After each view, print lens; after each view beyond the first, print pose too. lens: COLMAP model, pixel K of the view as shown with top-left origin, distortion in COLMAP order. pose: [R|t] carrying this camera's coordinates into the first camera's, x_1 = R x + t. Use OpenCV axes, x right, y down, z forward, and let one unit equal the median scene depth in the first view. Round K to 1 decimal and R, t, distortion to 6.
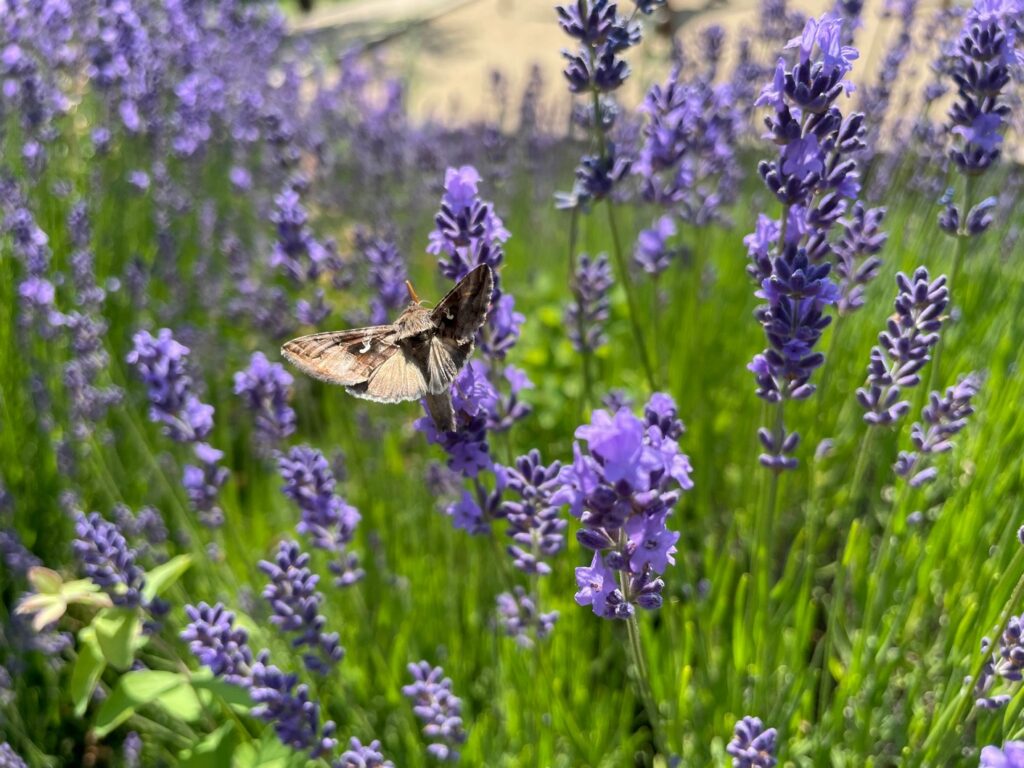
lens RADIAL K [[773.1, 0, 514.3], [0, 773.1, 382.8], [0, 0, 1]] dist [0.100967, -0.135543]
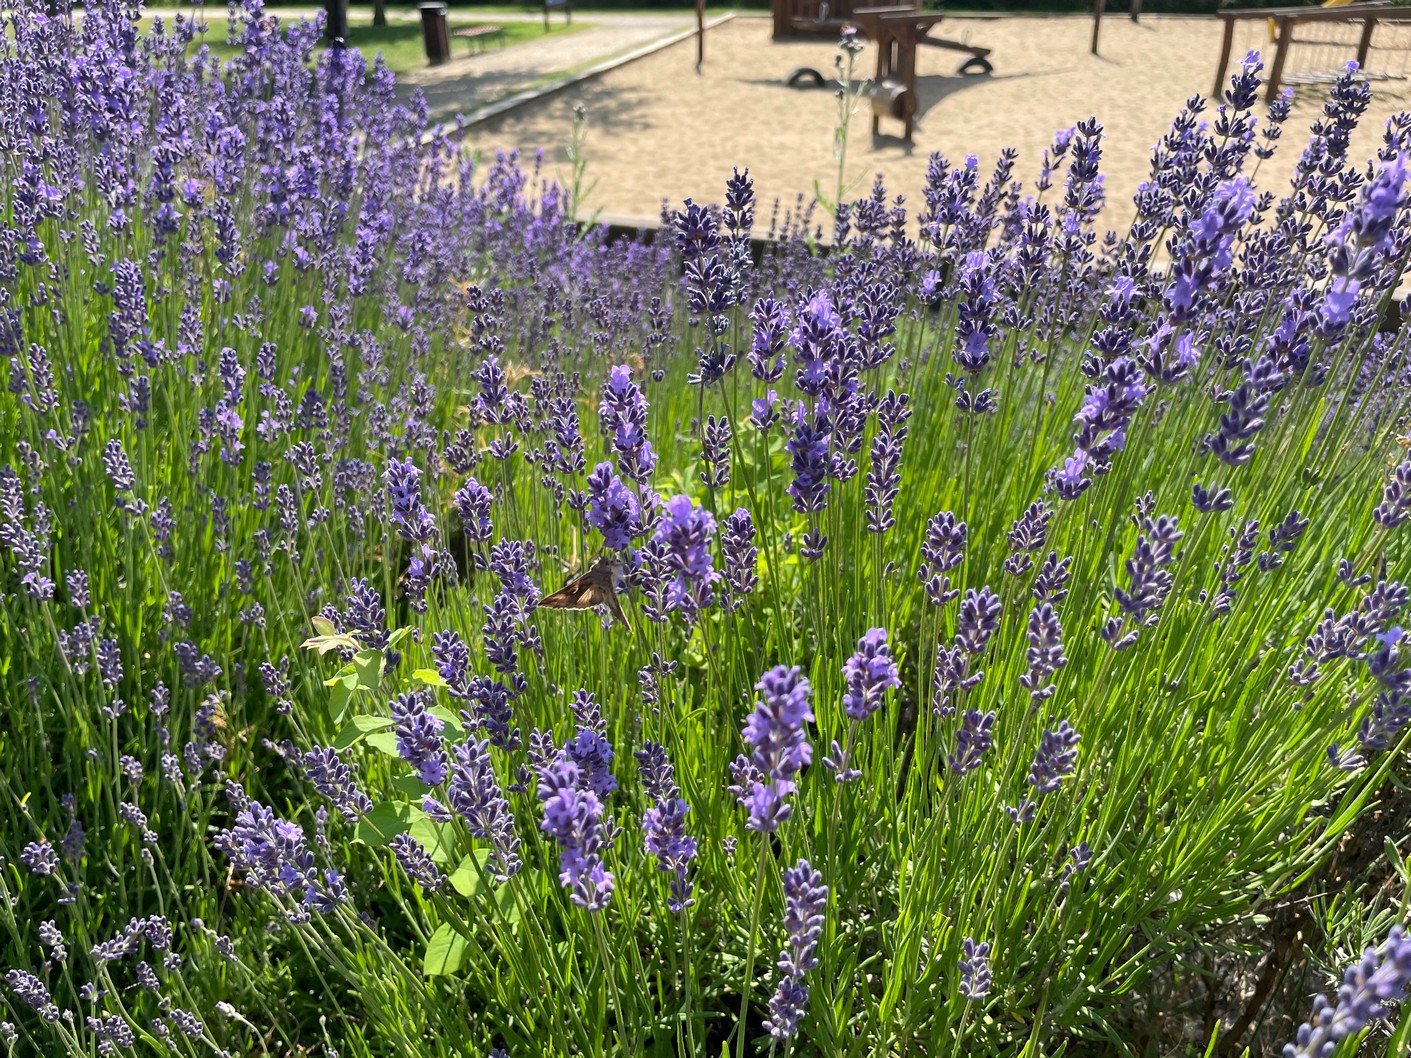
lens RADIAL K [[1065.3, 0, 701.5], [0, 1065.3, 530.8], [0, 0, 1]] dist [0.100967, -0.135543]
pose [[0.999186, 0.040170, 0.003613, 0.100644], [-0.040077, 0.998938, -0.022717, 0.112795], [-0.004522, 0.022554, 0.999735, -1.171672]]
